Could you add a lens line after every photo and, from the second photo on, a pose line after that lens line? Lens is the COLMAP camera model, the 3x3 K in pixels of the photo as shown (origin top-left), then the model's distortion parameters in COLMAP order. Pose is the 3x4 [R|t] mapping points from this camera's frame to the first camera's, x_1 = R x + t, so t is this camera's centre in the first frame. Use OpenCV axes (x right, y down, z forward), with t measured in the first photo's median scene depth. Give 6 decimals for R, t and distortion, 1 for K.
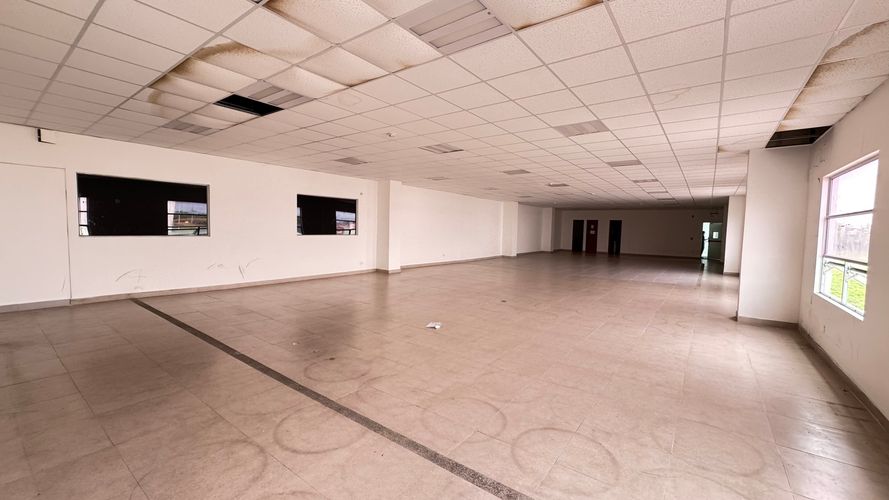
lens RADIAL K [[354.4, 0, 442.9], [0, 354.4, 245.2], [0, 0, 1]] dist [-0.001974, 0.000500]
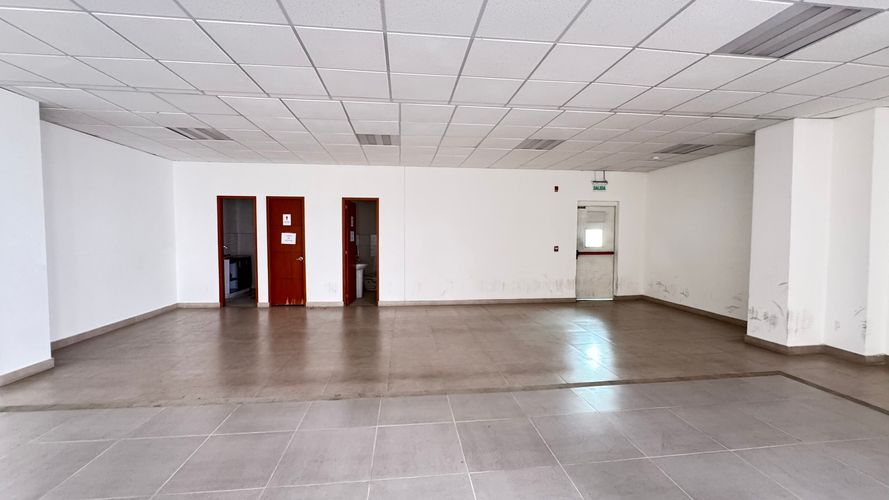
lens RADIAL K [[354.4, 0, 439.4], [0, 354.4, 251.2], [0, 0, 1]] dist [-0.001974, 0.000500]
pose [[0.714864, -0.053781, 0.697193, 0.441604], [0.058864, 0.998127, 0.016639, -0.034242], [-0.696782, 0.029145, 0.716691, 1.012828]]
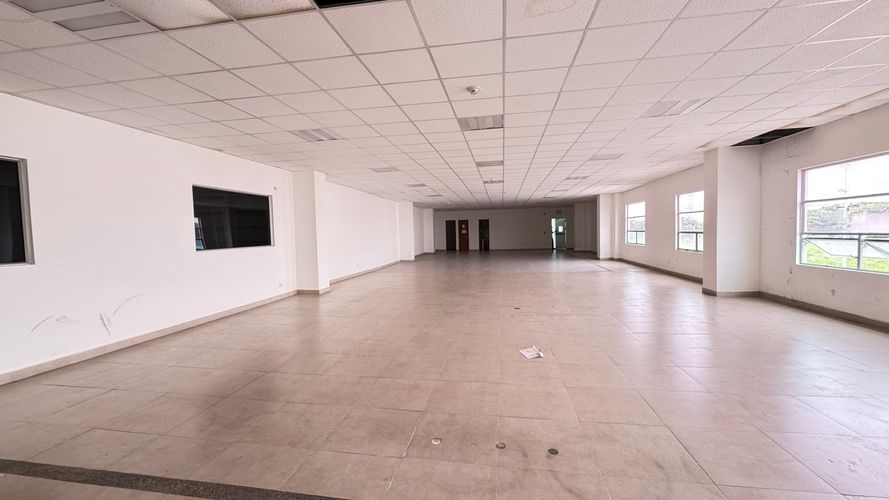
lens RADIAL K [[354.4, 0, 442.1], [0, 354.4, 245.1], [0, 0, 1]] dist [-0.001974, 0.000500]
pose [[0.887766, -0.063312, 0.455920, -0.169777], [0.069597, 0.997571, 0.003010, -0.005708], [-0.455003, 0.029059, 0.890016, 0.135229]]
